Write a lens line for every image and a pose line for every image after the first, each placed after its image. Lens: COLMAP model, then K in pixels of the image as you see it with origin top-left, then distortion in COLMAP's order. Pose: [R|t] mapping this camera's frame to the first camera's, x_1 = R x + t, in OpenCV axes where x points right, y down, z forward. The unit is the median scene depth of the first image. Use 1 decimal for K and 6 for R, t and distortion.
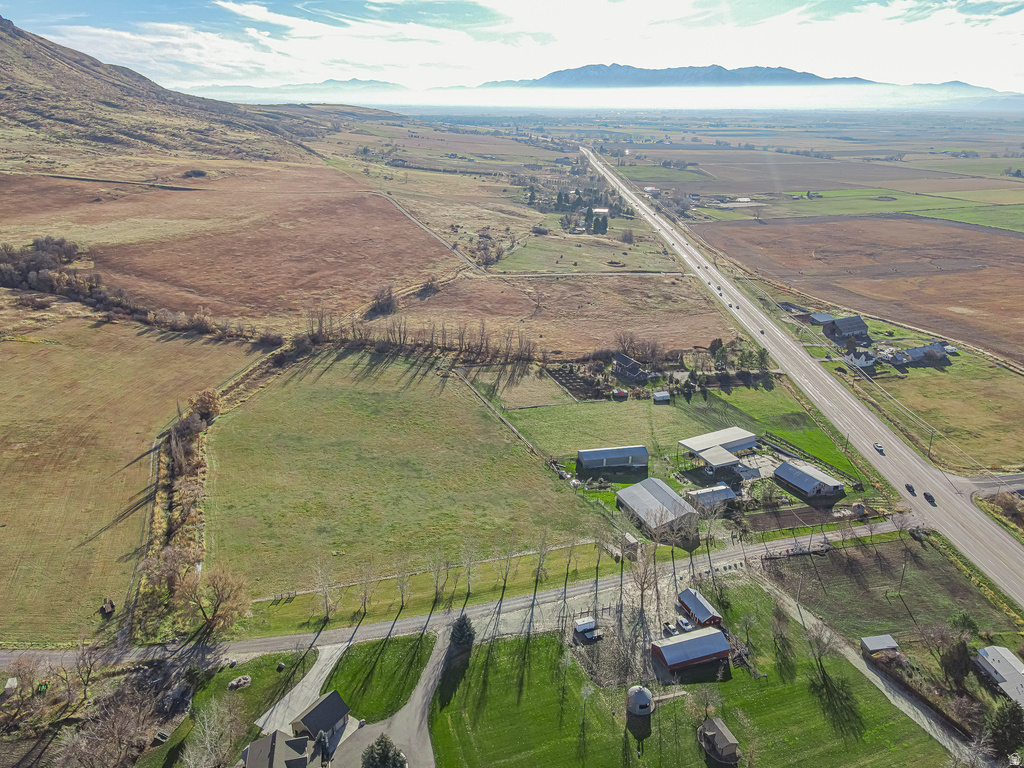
lens RADIAL K [[734.2, 0, 507.1], [0, 734.2, 429.5], [0, 0, 1]] dist [-0.001895, 0.001223]
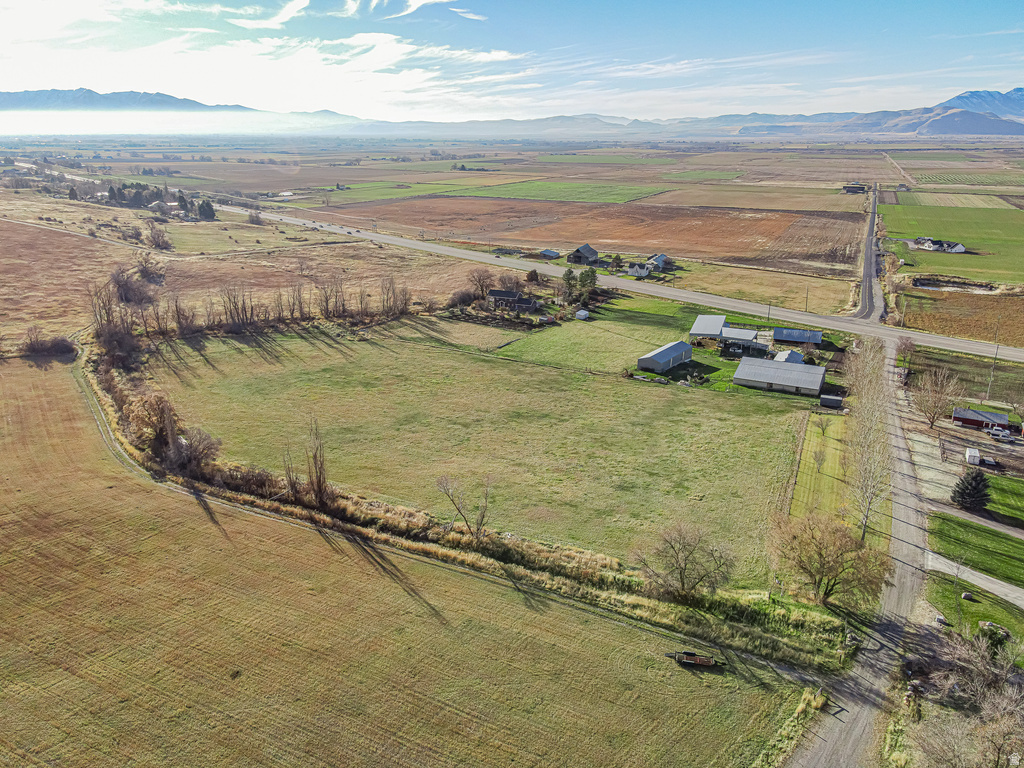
lens RADIAL K [[754.0, 0, 512.0], [0, 754.0, 384.0], [0, 0, 1]] dist [0.013238, 0.005526]
pose [[0.737760, -0.216849, 0.639287, -0.461752], [0.277027, 0.960842, 0.006222, 0.007485], [-0.615603, 0.172509, 0.768943, 0.311612]]
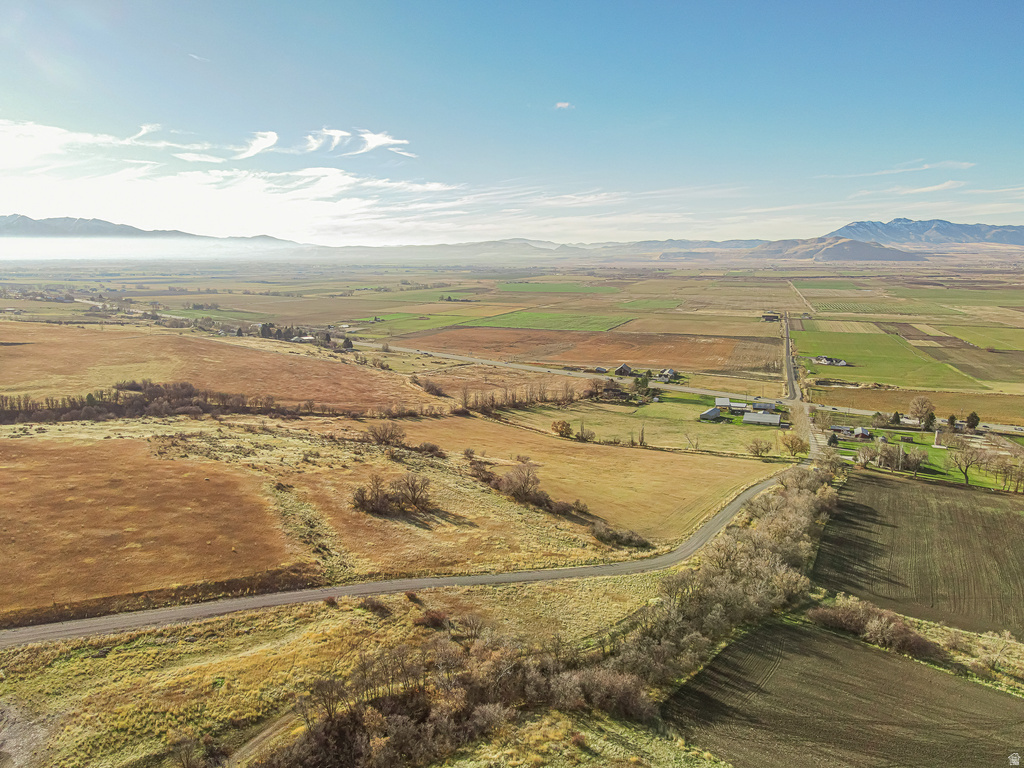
lens RADIAL K [[754.0, 0, 512.0], [0, 754.0, 384.0], [0, 0, 1]] dist [0.013238, 0.005526]
pose [[0.671733, -0.129571, 0.729373, -1.347198], [0.303836, 0.946149, -0.111744, 0.018055], [-0.675617, 0.296672, 0.674928, -0.054679]]
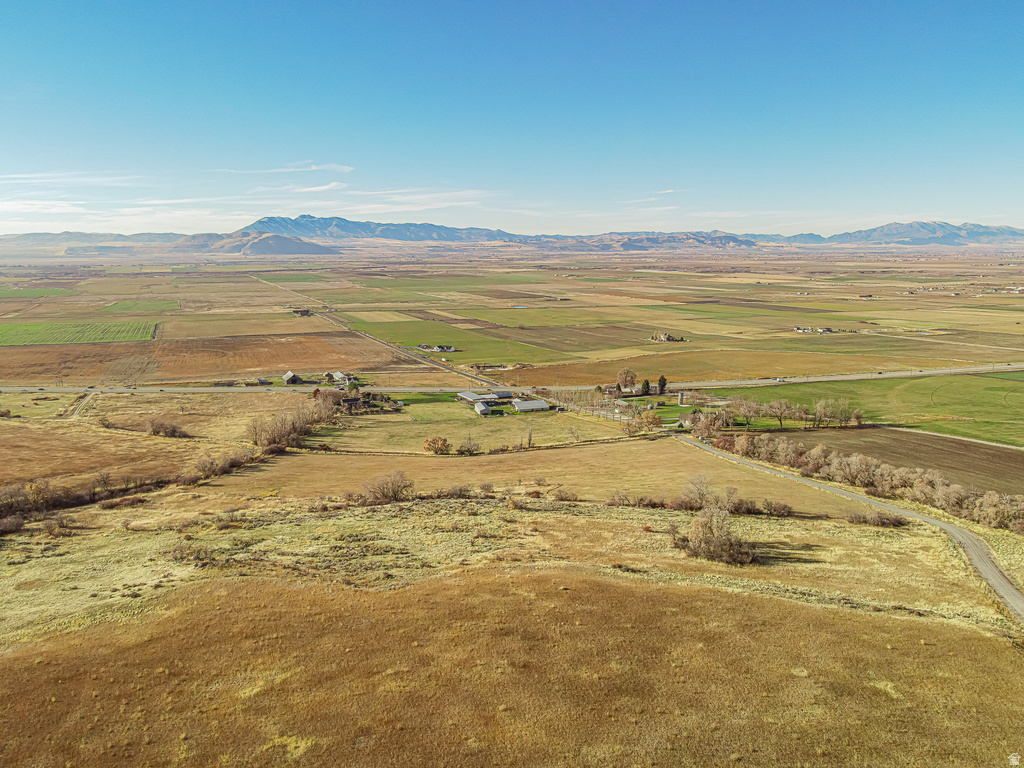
lens RADIAL K [[766.8, 0, 512.0], [0, 766.8, 384.0], [0, 0, 1]] dist [0.002357, 0.001736]
pose [[0.002349, -0.179555, 0.983745, -1.471527], [0.410243, 0.897327, 0.162802, -0.257565], [-0.911973, 0.403192, 0.075769, 0.569680]]
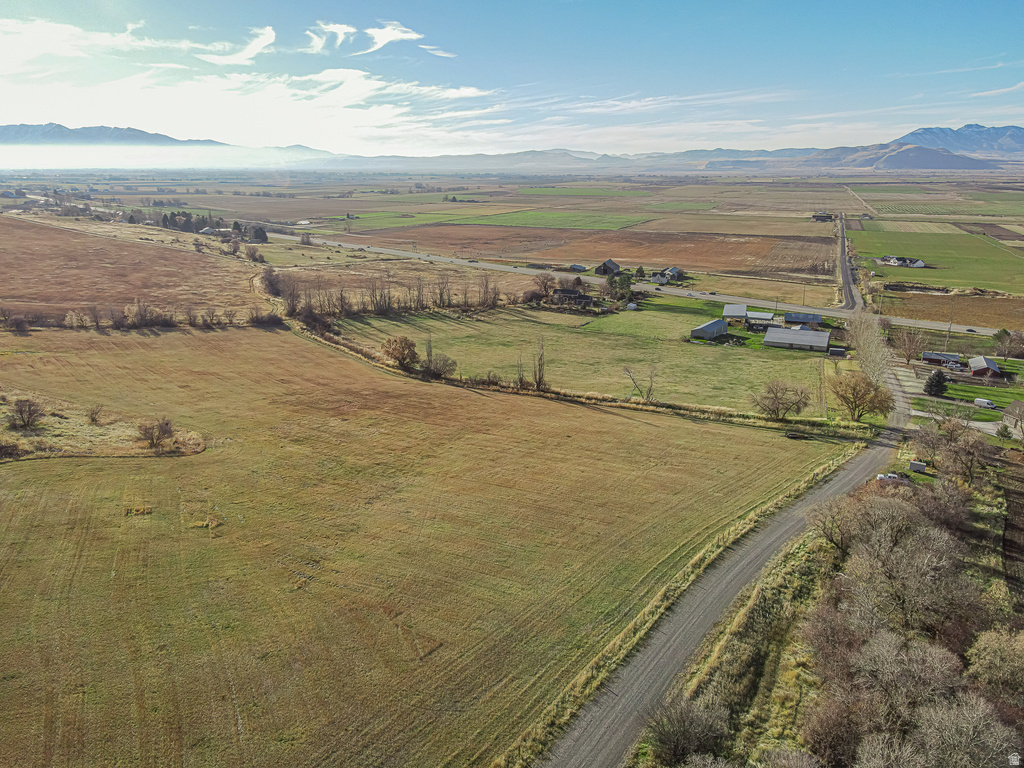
lens RADIAL K [[754.0, 0, 512.0], [0, 754.0, 384.0], [0, 0, 1]] dist [0.013238, 0.005526]
pose [[0.711204, -0.197611, 0.674639, -0.731653], [0.287814, 0.957411, -0.022975, 0.043388], [-0.641367, 0.210511, 0.737790, 0.235670]]
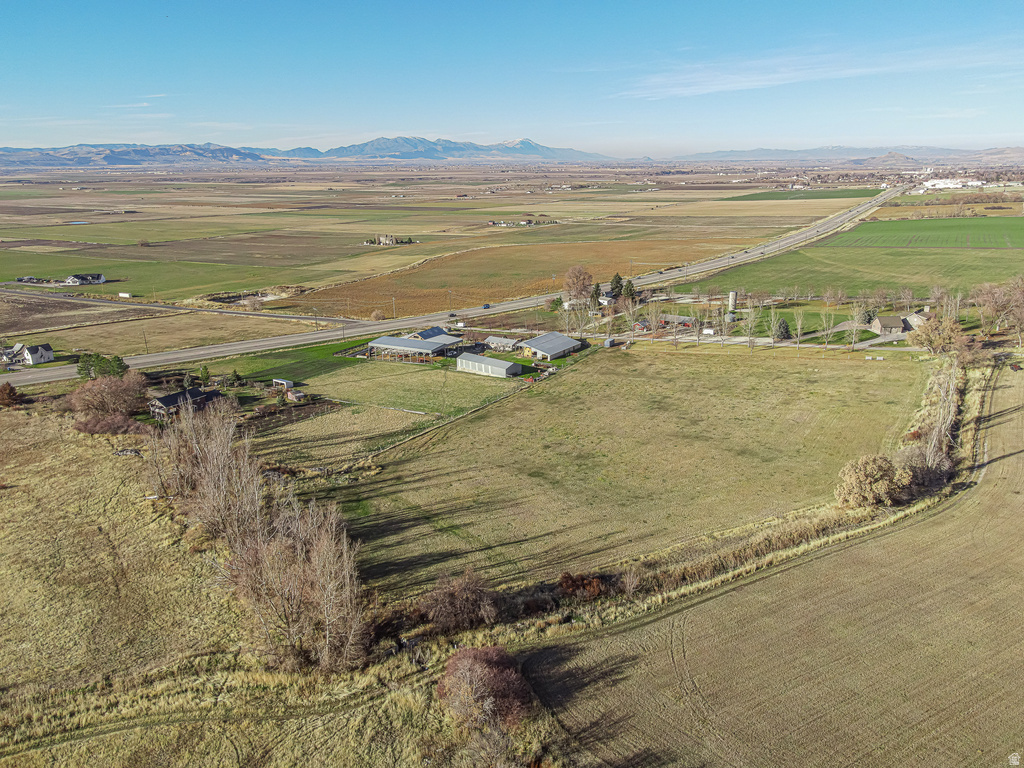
lens RADIAL K [[754.0, 0, 512.0], [0, 754.0, 384.0], [0, 0, 1]] dist [0.013238, 0.005526]
pose [[-0.592603, -0.226173, 0.773089, -0.518631], [0.334722, 0.803833, 0.491745, -0.336867], [-0.732655, 0.550179, -0.400649, 1.079966]]
